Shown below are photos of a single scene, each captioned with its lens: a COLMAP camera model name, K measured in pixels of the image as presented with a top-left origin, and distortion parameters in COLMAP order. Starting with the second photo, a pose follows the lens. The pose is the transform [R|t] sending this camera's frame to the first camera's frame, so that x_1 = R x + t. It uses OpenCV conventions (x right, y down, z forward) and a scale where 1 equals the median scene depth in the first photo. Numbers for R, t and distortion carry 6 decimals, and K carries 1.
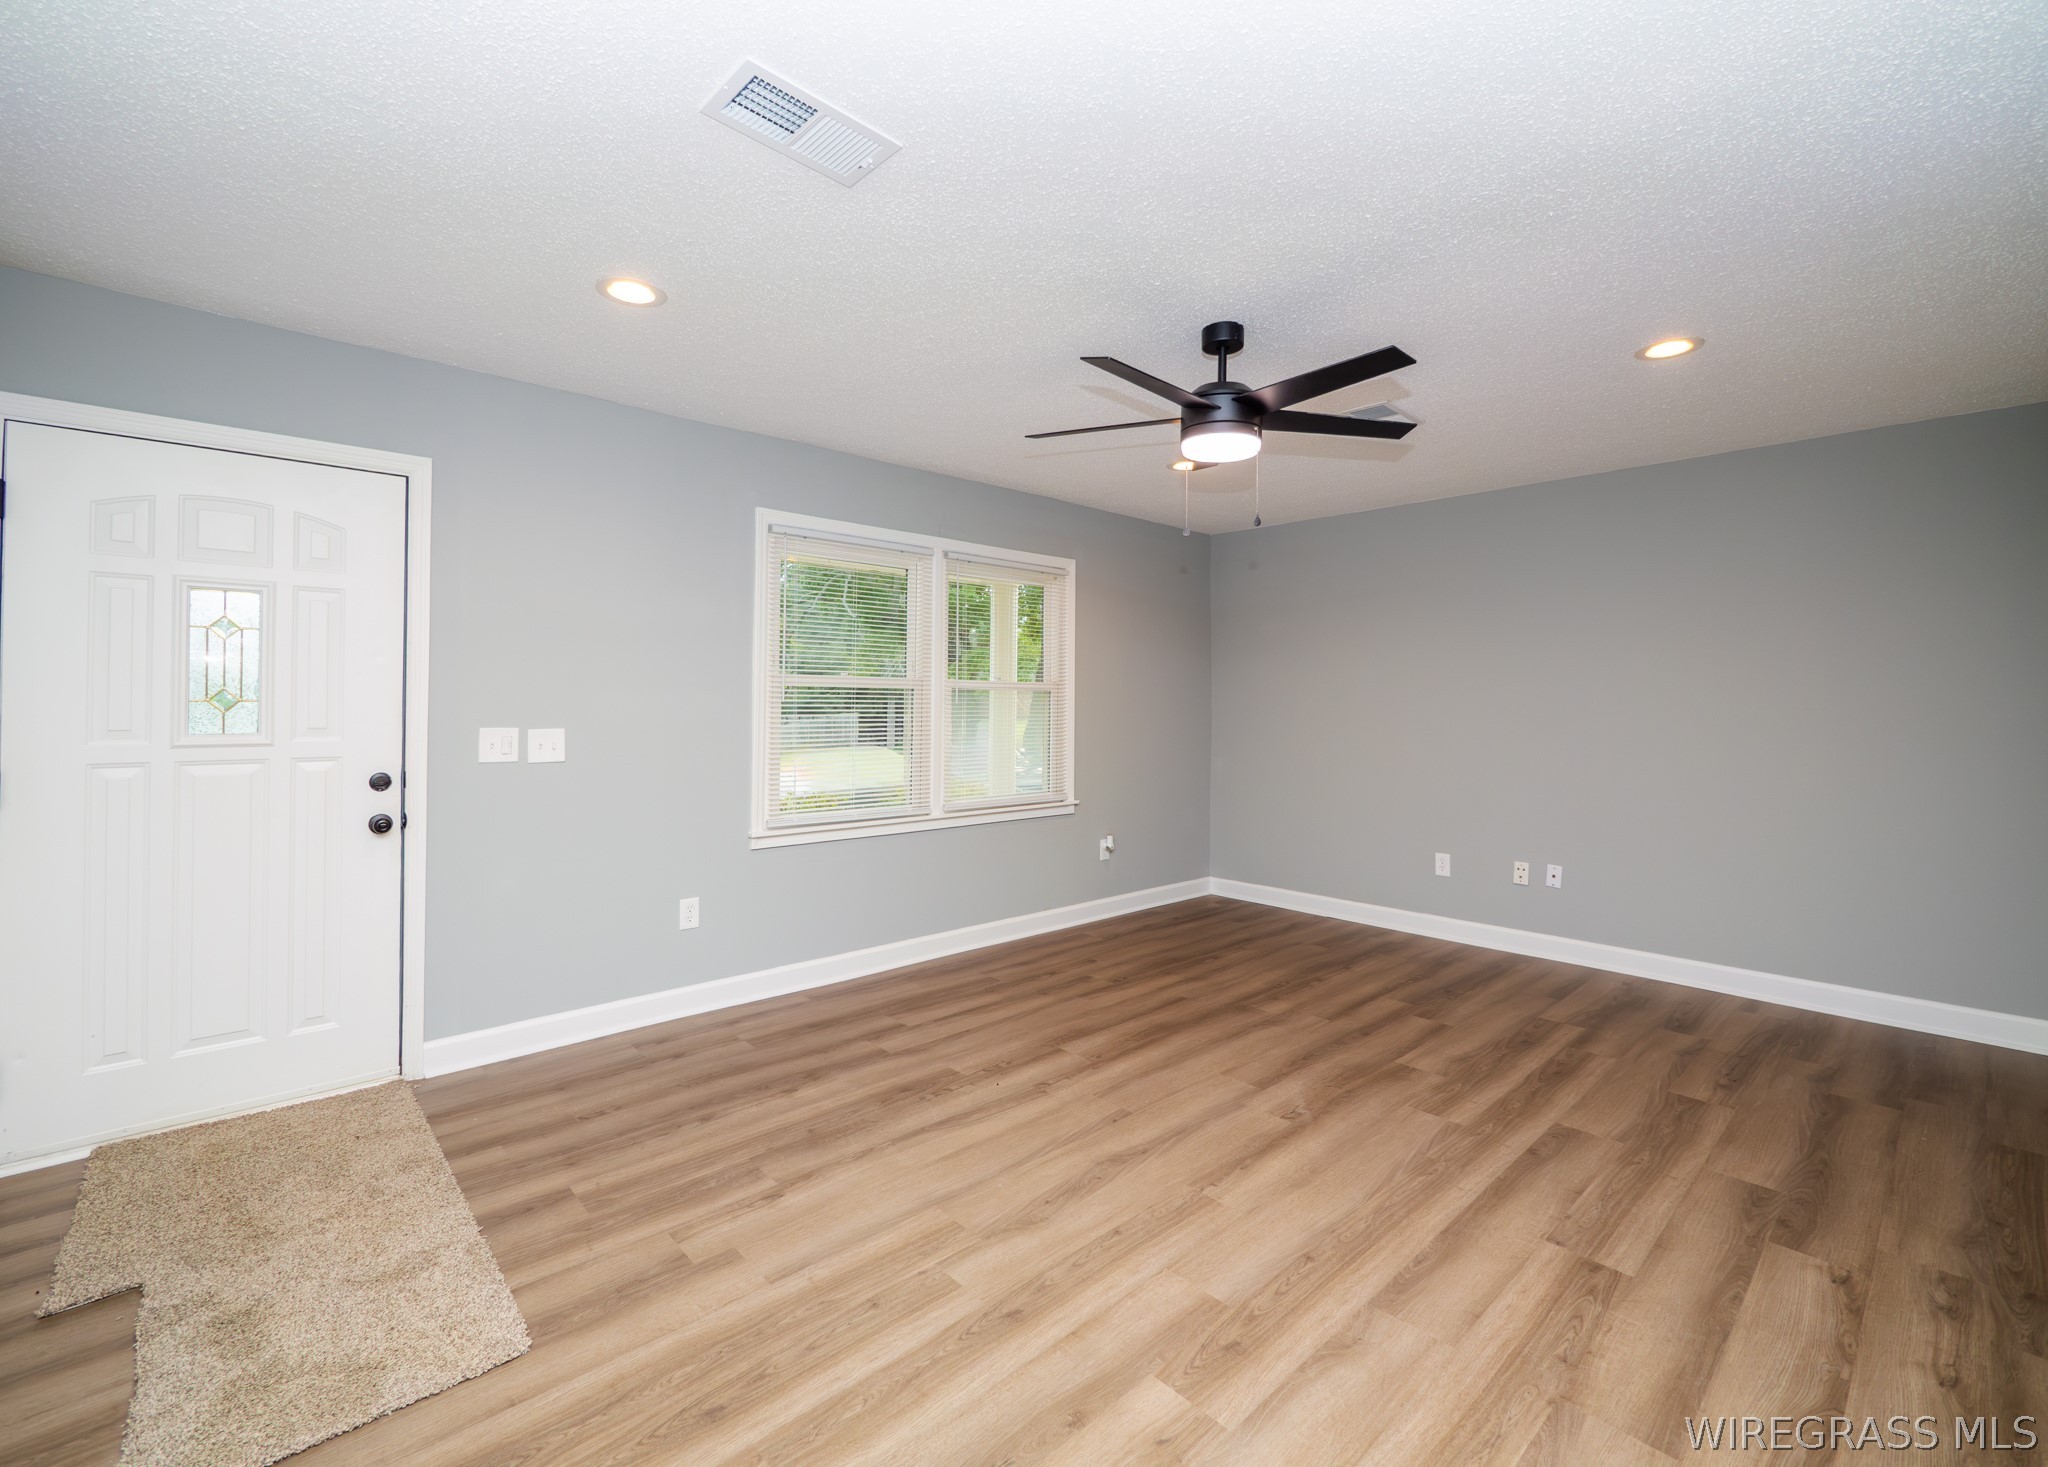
lens RADIAL K [[880.9, 0, 1025.5], [0, 880.9, 694.0], [0, 0, 1]] dist [-0.009387, 0.001090]
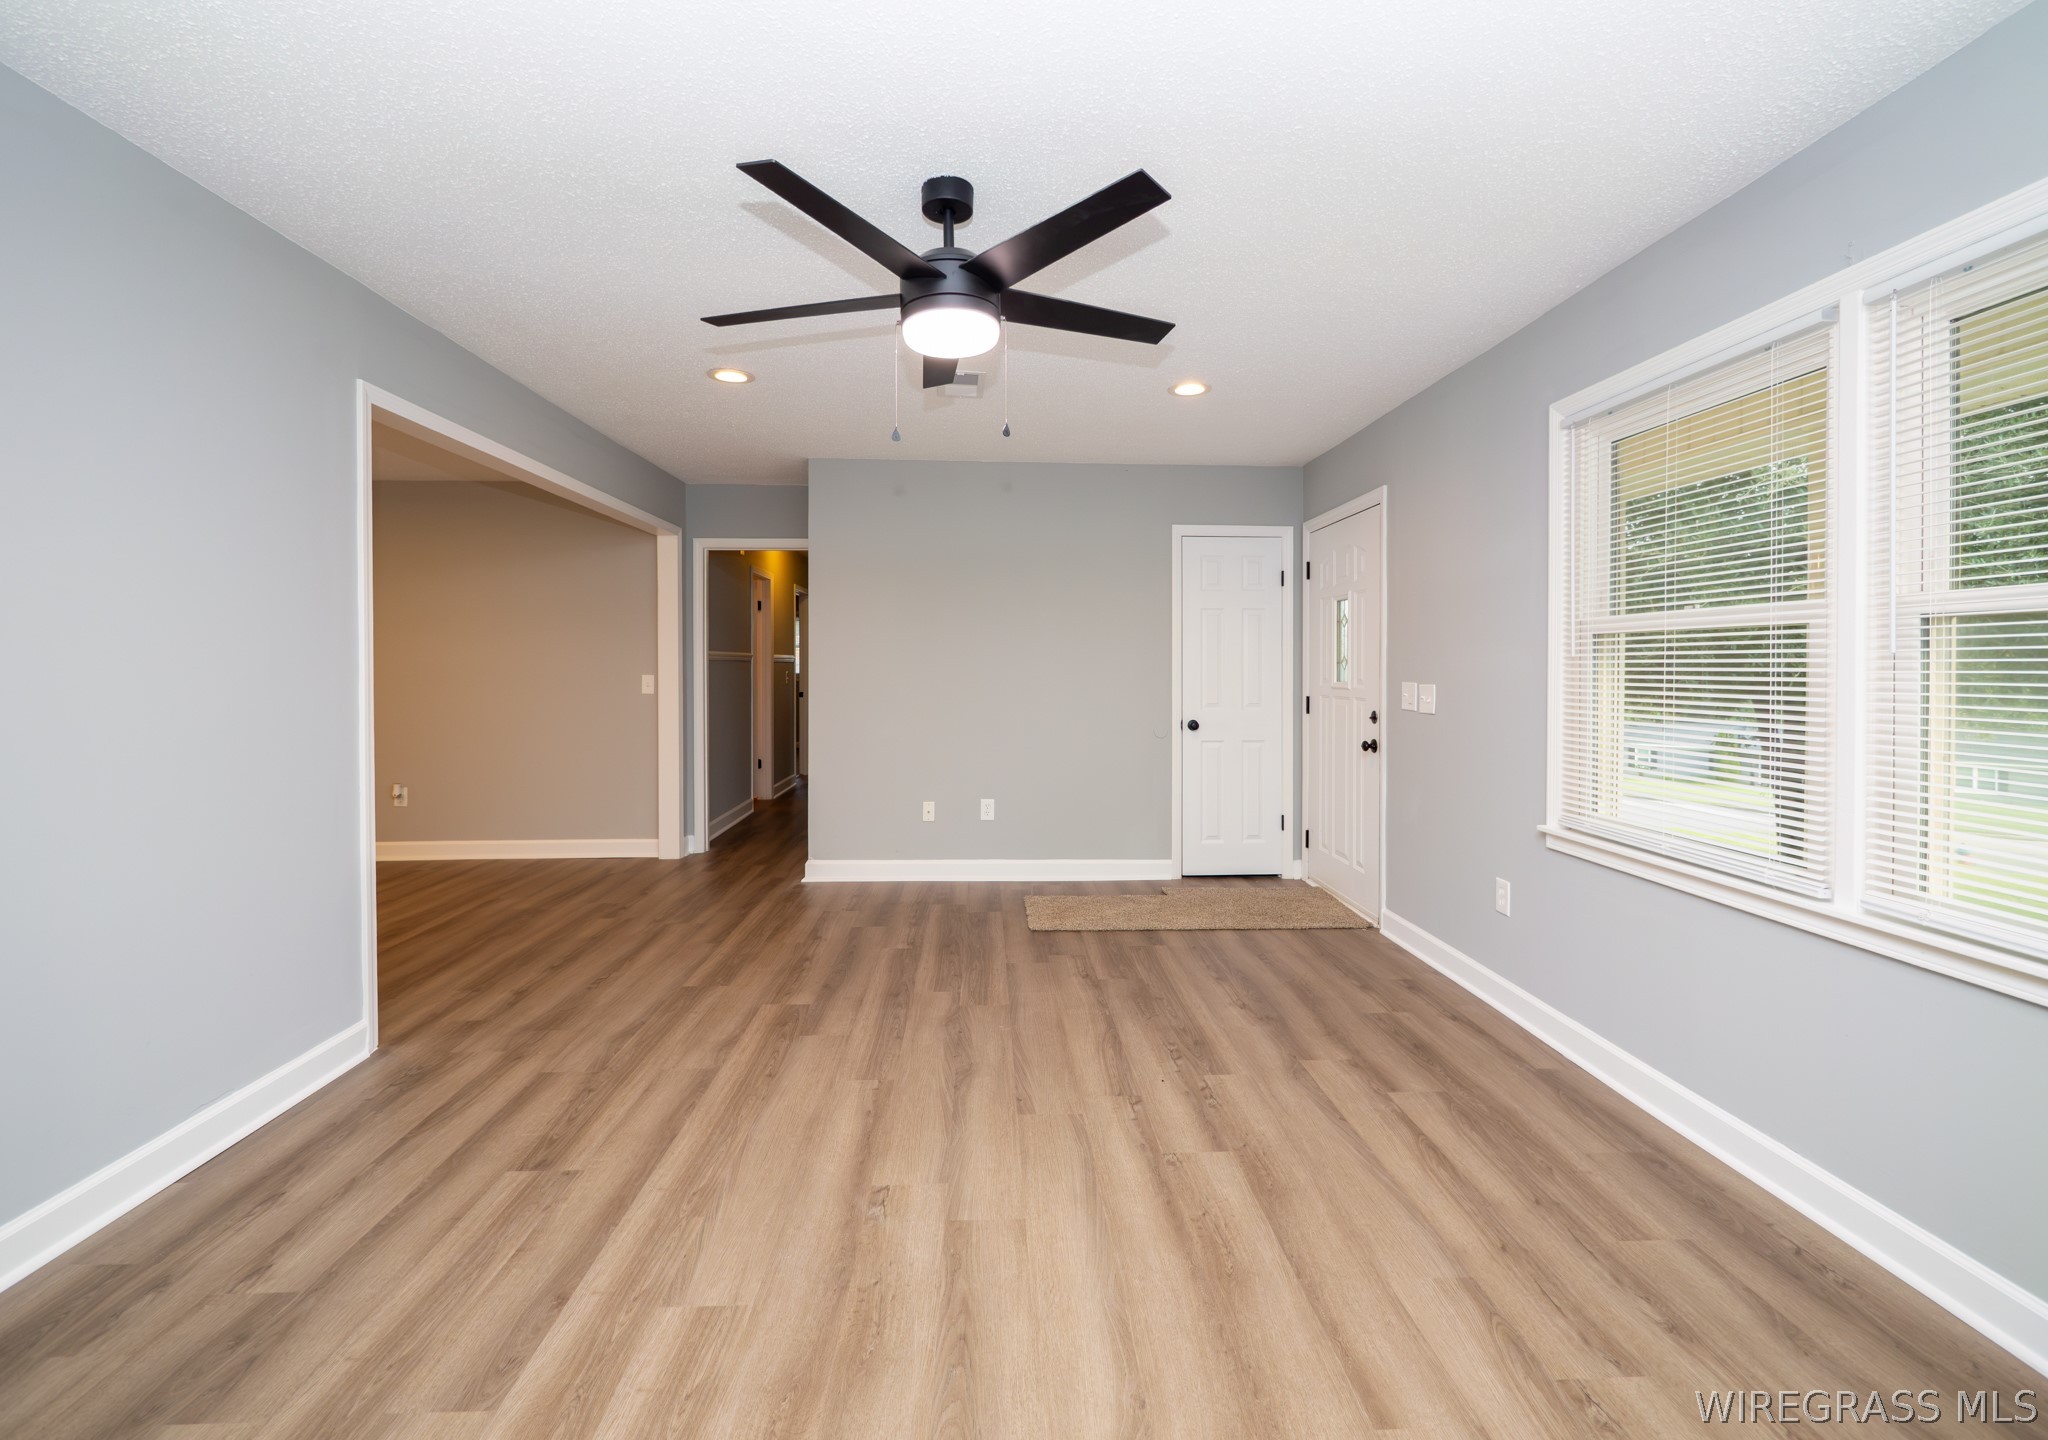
lens RADIAL K [[856.0, 0, 1021.4], [0, 856.0, 674.4], [0, 0, 1]] dist [-0.008604, 0.000543]
pose [[-0.643743, 0.000152, -0.765242, 0.693338], [0.004221, 0.999985, -0.003352, 0.029711], [0.765230, -0.005388, -0.643734, 1.382363]]
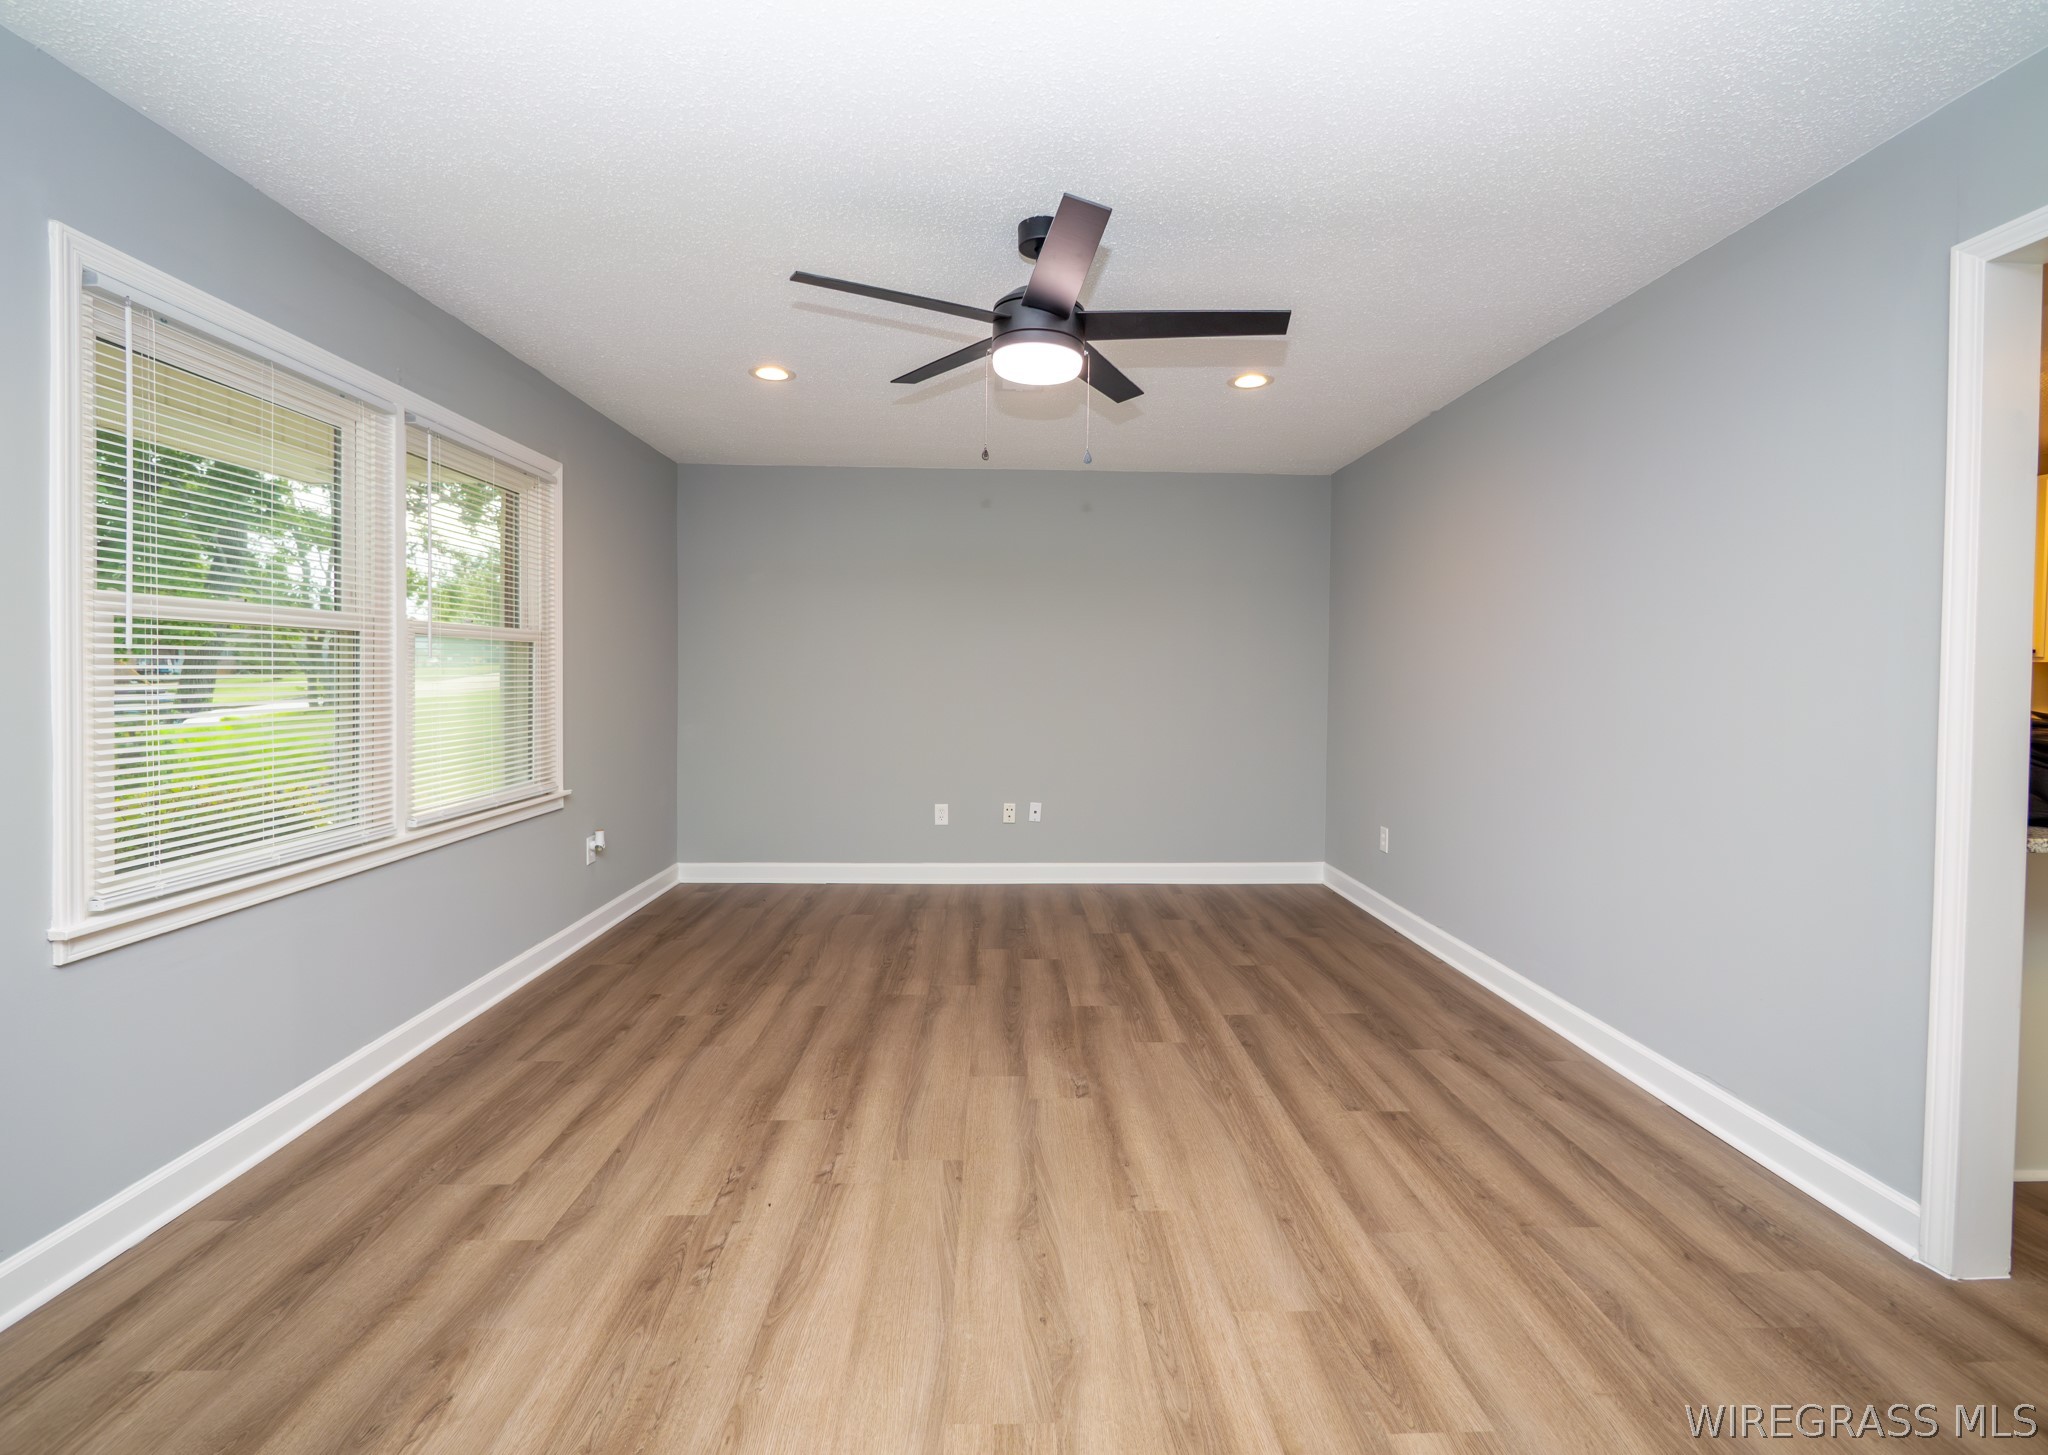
lens RADIAL K [[850.0, 0, 1022.6], [0, 850.0, 686.7], [0, 0, 1]] dist [-0.008311, 0.000498]
pose [[0.654508, -0.012445, 0.755952, -0.381599], [-0.014410, 0.999478, 0.028930, 0.011825], [-0.755918, -0.029828, 0.653987, 0.402737]]
